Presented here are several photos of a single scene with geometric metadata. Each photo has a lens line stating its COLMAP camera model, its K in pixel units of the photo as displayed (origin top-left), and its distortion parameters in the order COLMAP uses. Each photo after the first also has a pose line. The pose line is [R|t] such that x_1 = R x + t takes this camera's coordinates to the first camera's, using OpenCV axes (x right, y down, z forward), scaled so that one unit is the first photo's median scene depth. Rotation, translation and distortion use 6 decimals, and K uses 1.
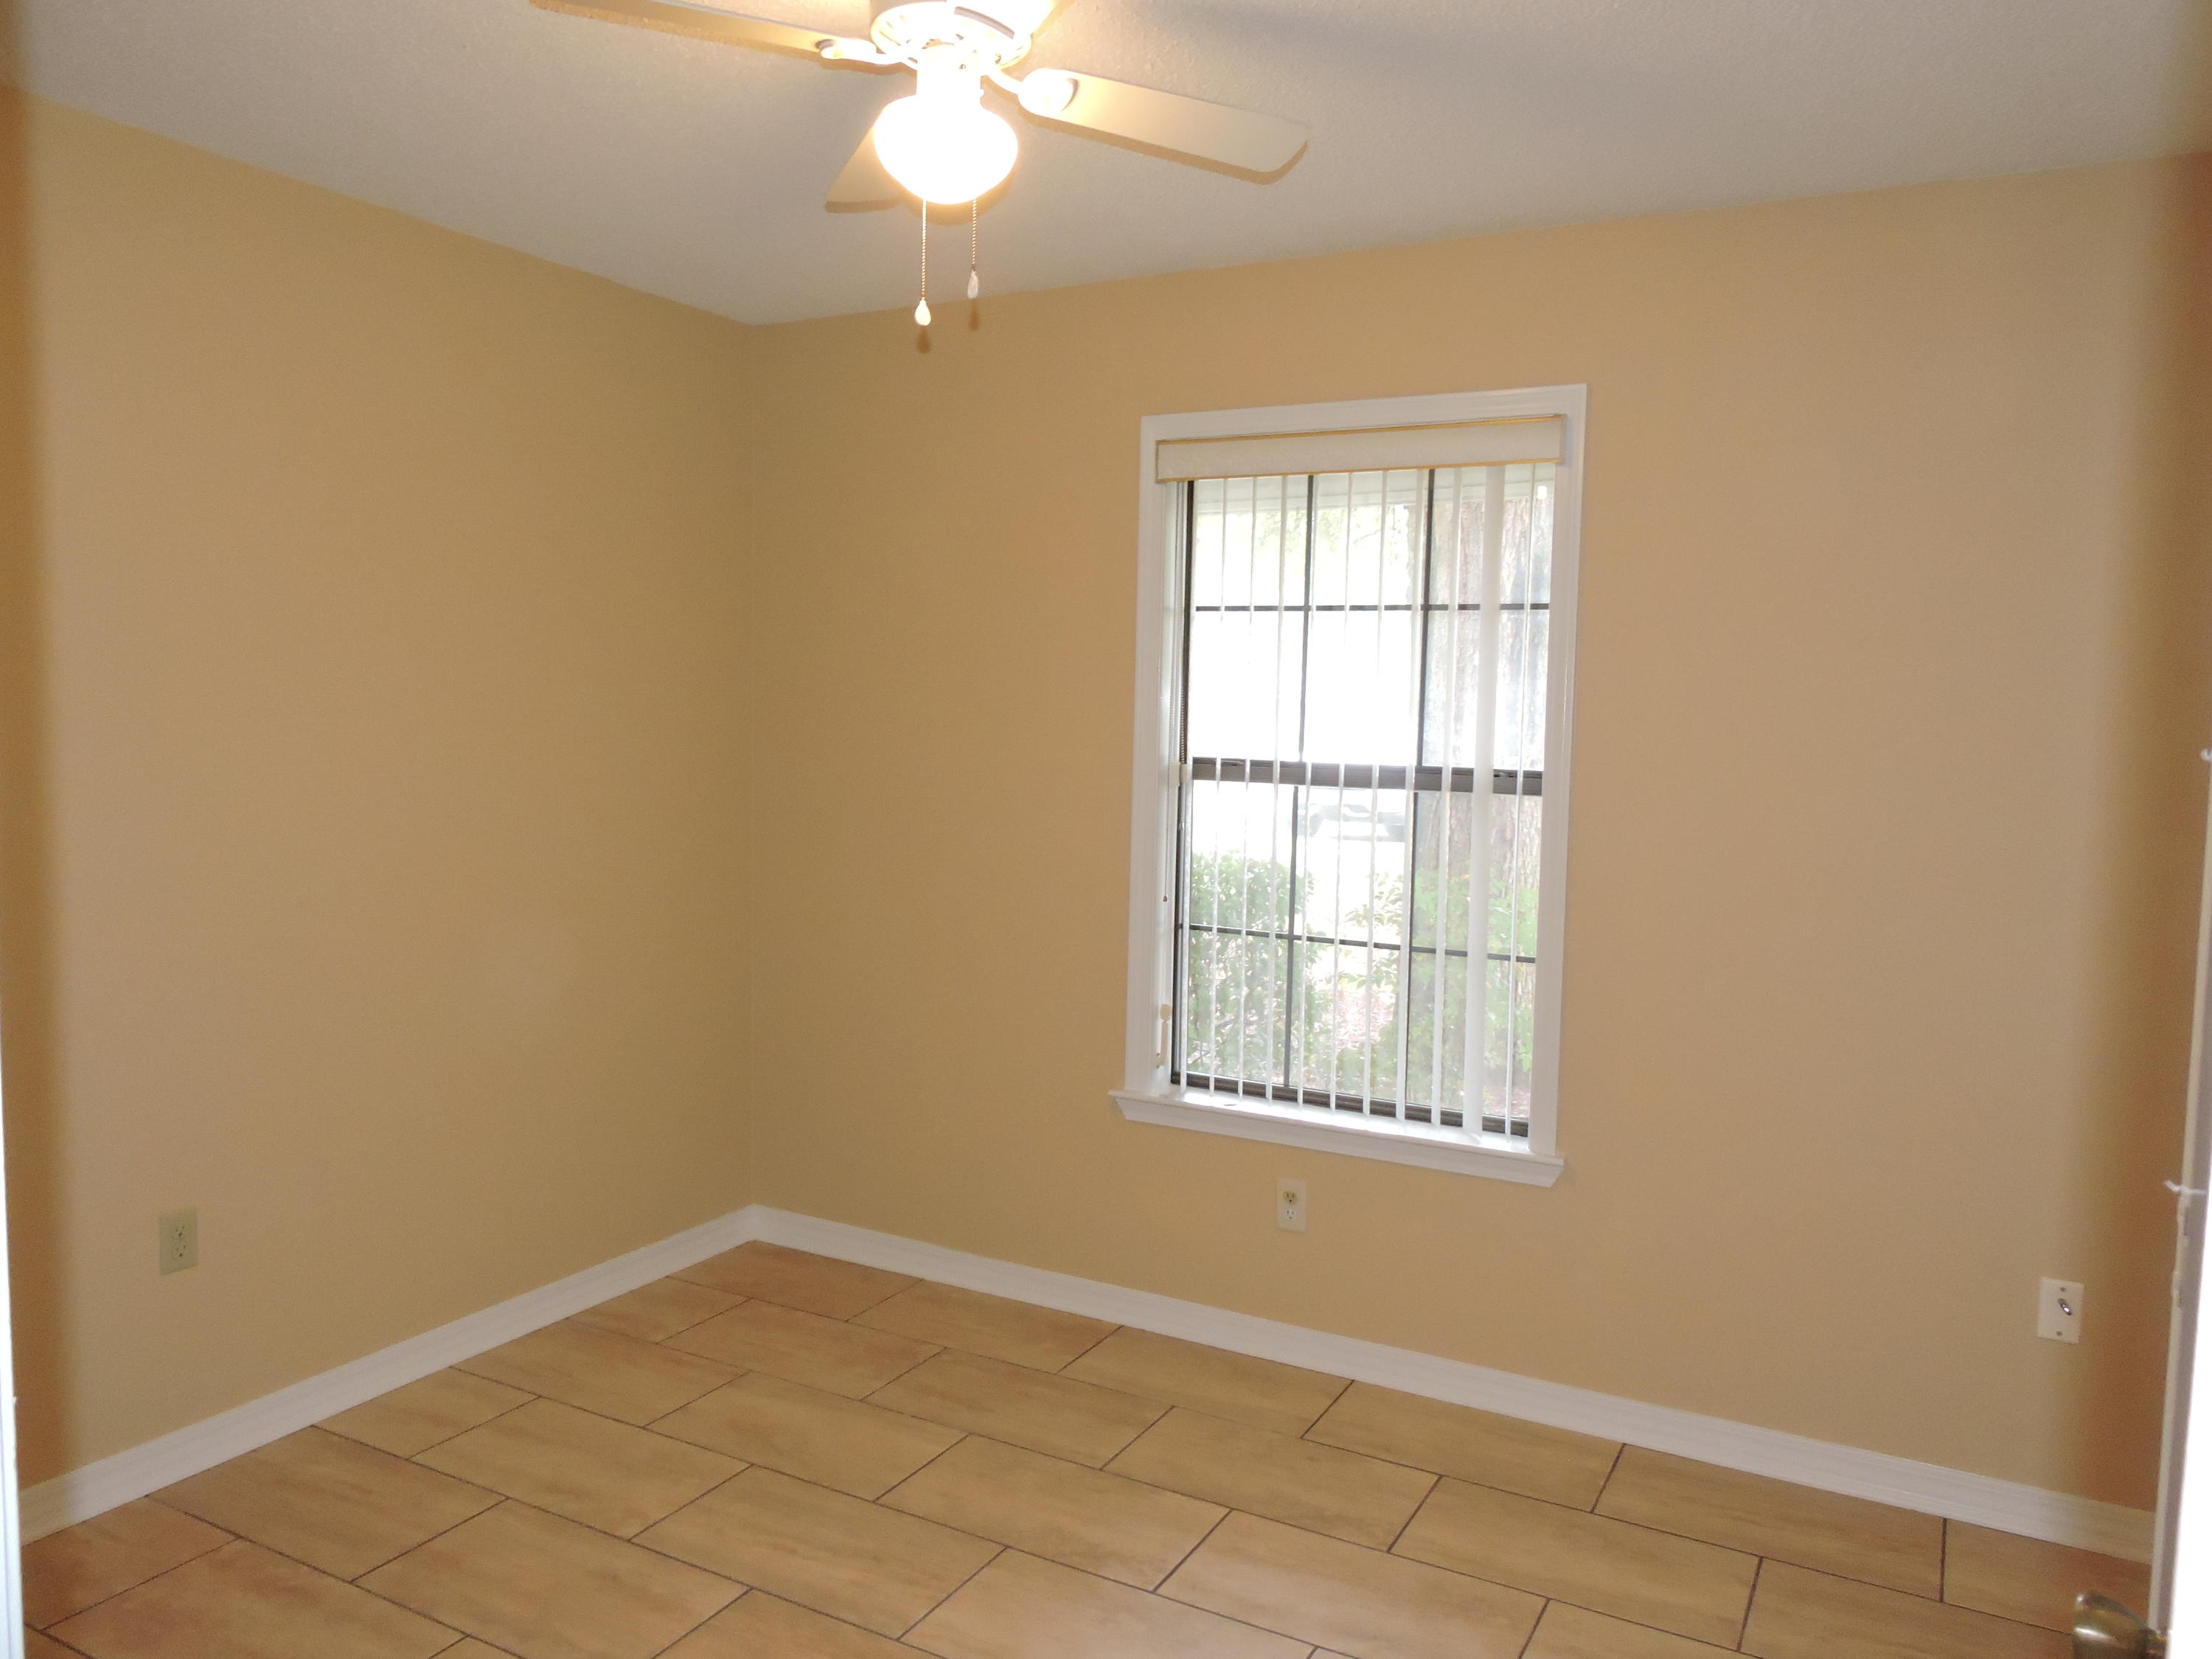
lens RADIAL K [[1577.2, 0, 1109.8], [0, 1577.2, 832.8], [0, 0, 1]] dist [-0.001022, -0.001232]
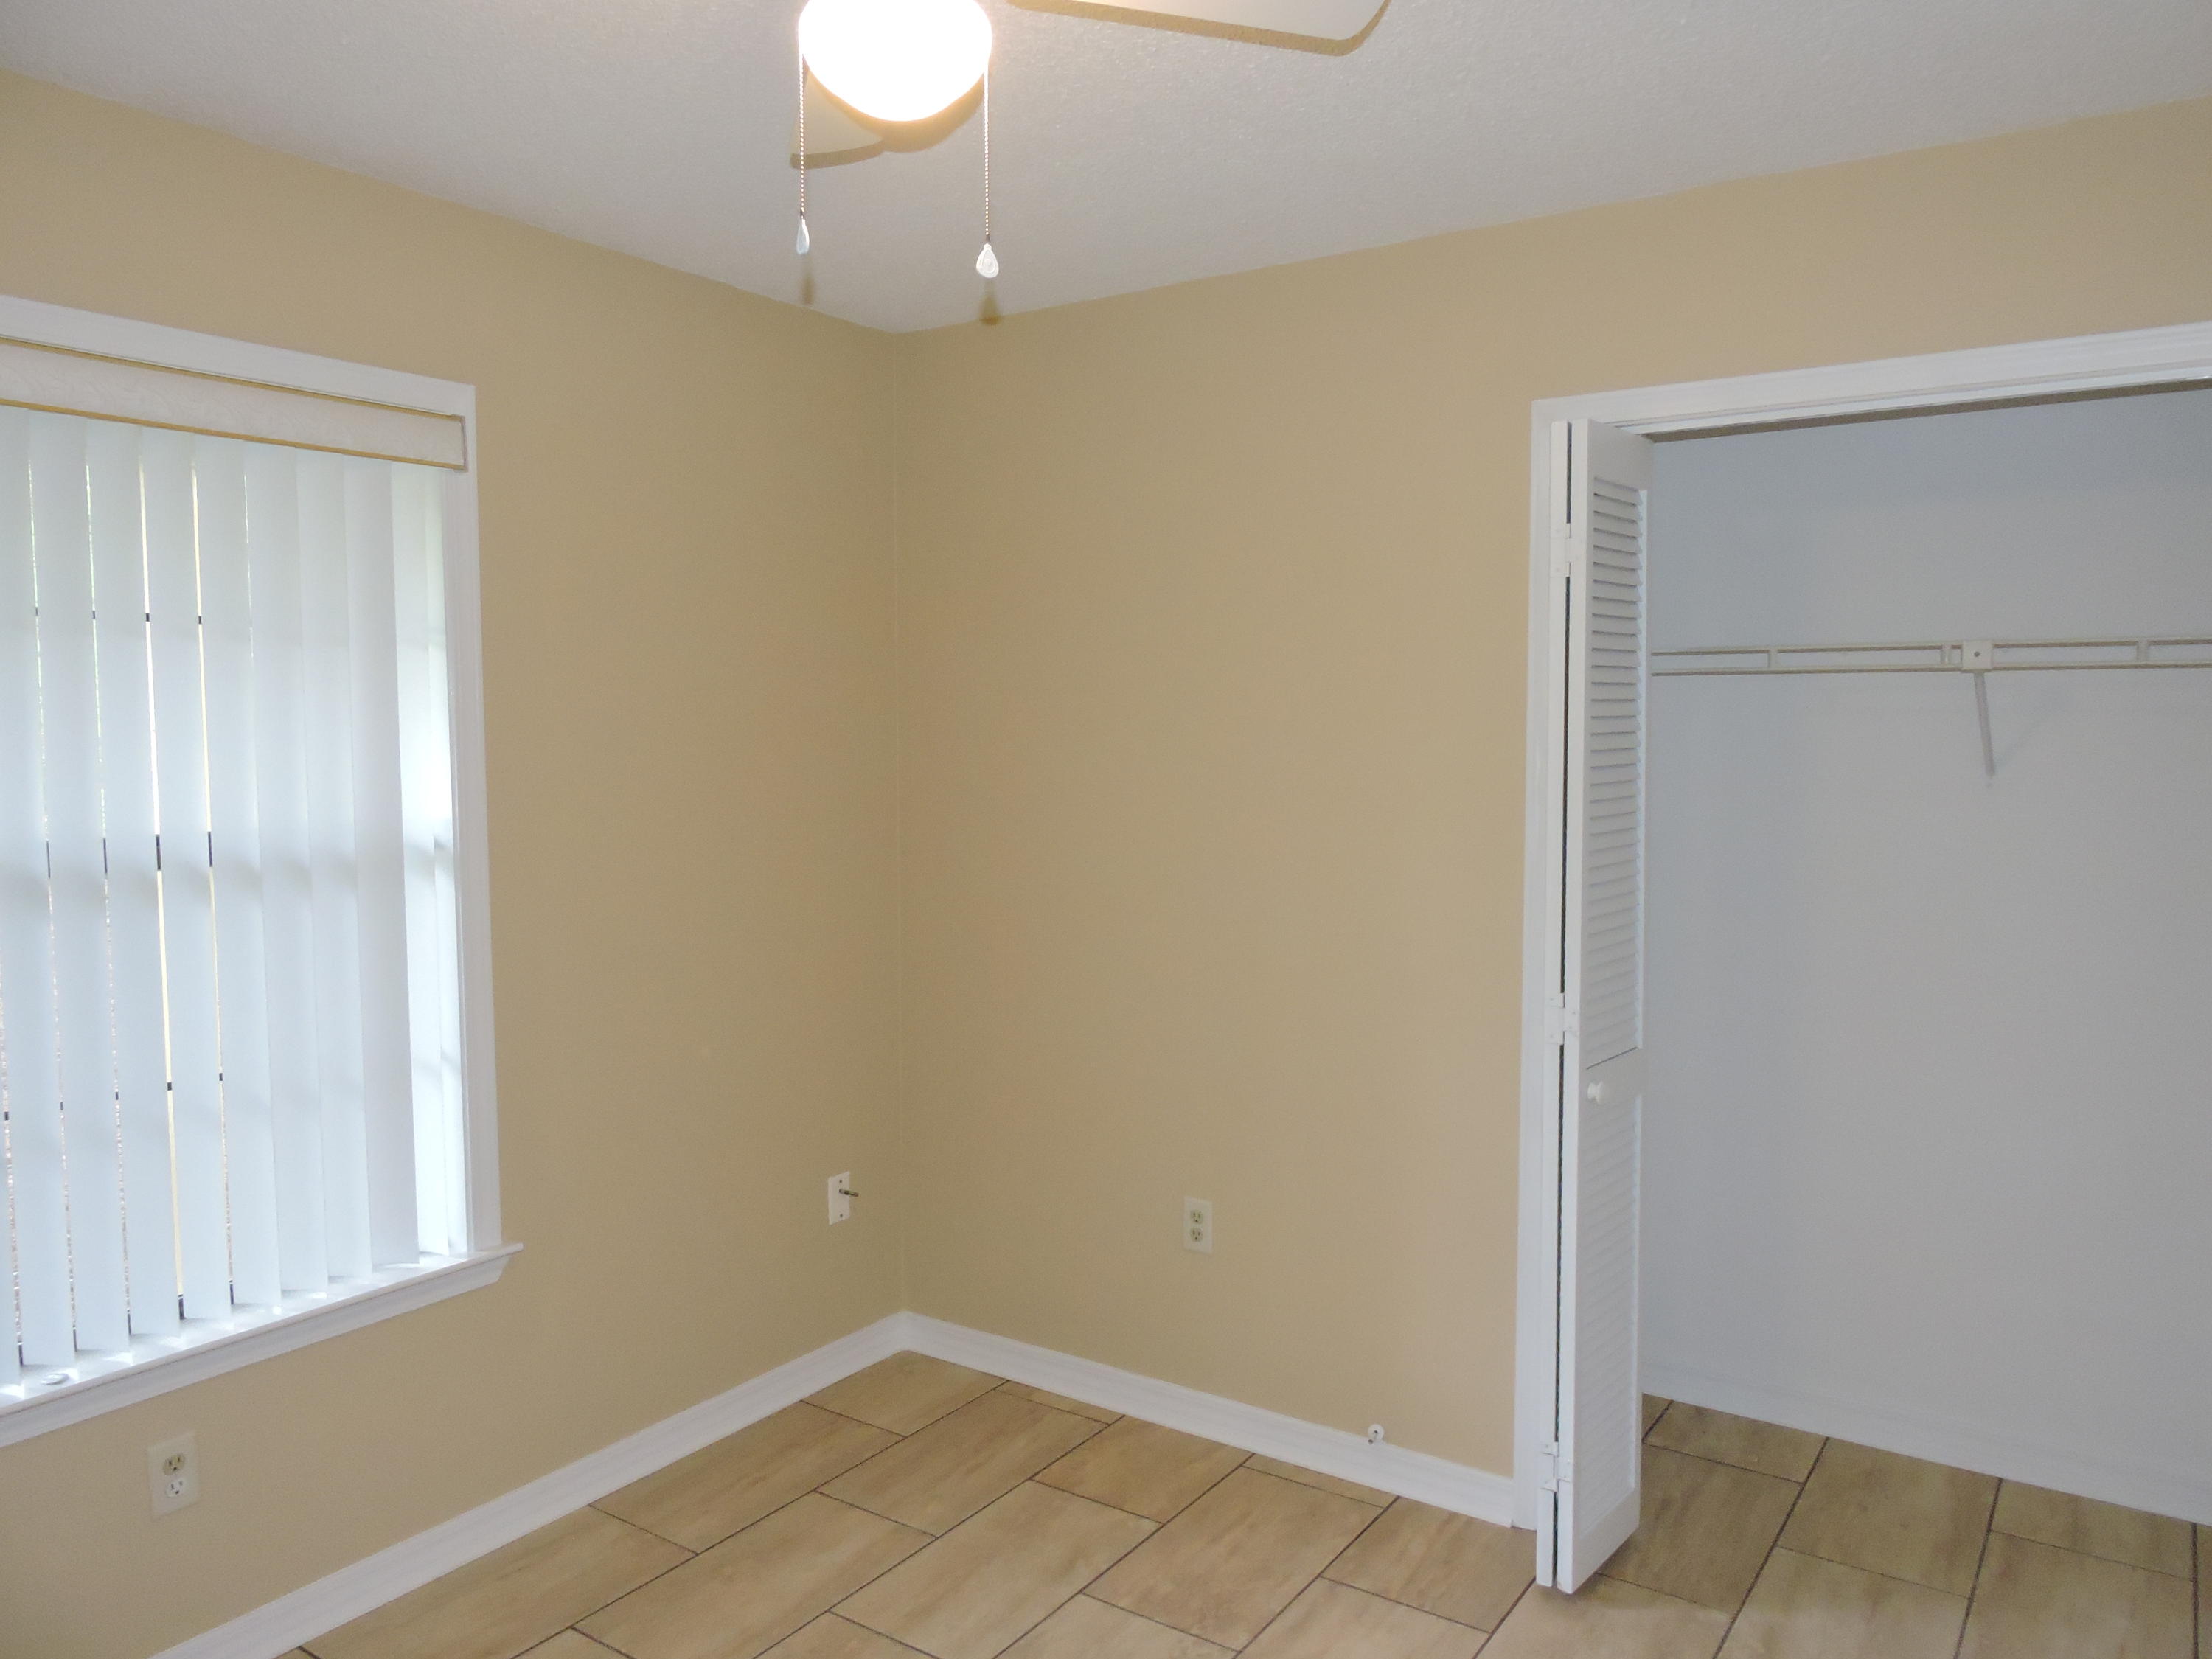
lens RADIAL K [[1577.2, 0, 1109.8], [0, 1577.2, 832.8], [0, 0, 1]] dist [-0.001022, -0.001232]
pose [[0.102858, -0.092180, 0.990416, -0.574010], [0.088814, 0.992571, 0.083157, -0.074694], [-0.990723, 0.079409, 0.110281, 0.561593]]
